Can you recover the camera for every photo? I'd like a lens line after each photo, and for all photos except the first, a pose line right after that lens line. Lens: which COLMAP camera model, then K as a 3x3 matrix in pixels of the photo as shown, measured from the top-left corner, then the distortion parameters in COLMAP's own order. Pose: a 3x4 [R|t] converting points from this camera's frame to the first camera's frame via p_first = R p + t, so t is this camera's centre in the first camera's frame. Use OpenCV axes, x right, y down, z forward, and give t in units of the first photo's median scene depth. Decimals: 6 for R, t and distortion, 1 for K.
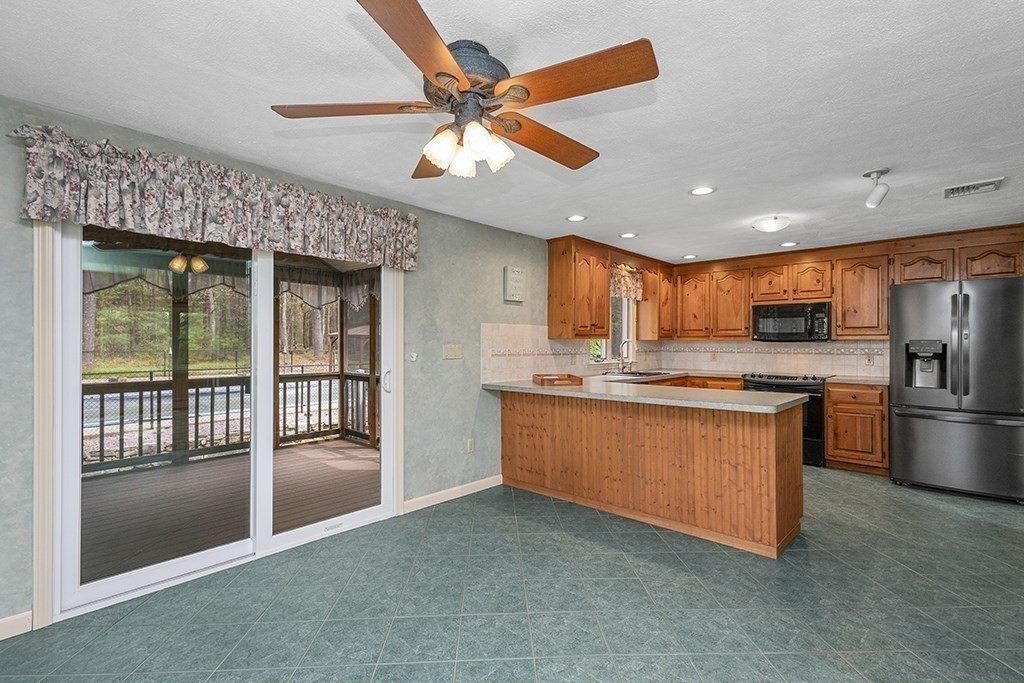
lens RADIAL K [[470.0, 0, 512.0], [0, 470.0, 341.5], [0, 0, 1]] dist [0.010647, -0.000040]
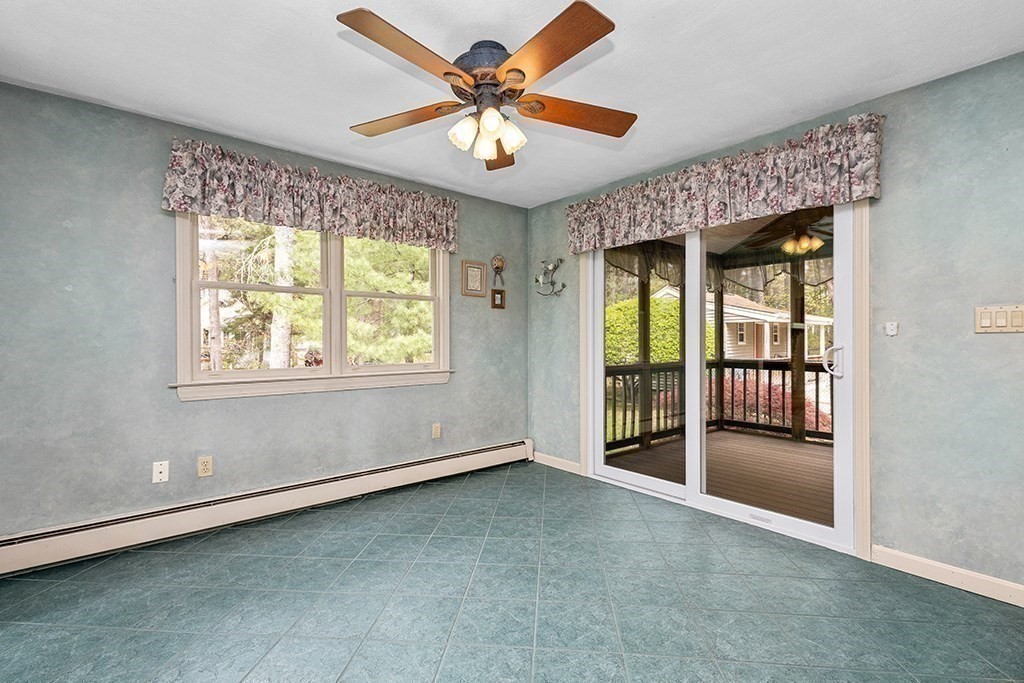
lens RADIAL K [[461.1, 0, 512.0], [0, 461.1, 341.5], [0, 0, 1]] dist [0.001776, -0.000567]
pose [[-0.123123, -0.000814, -0.992391, 0.465899], [0.004041, 0.999991, -0.001322, 0.047463], [0.992383, -0.004173, -0.123119, 0.544270]]
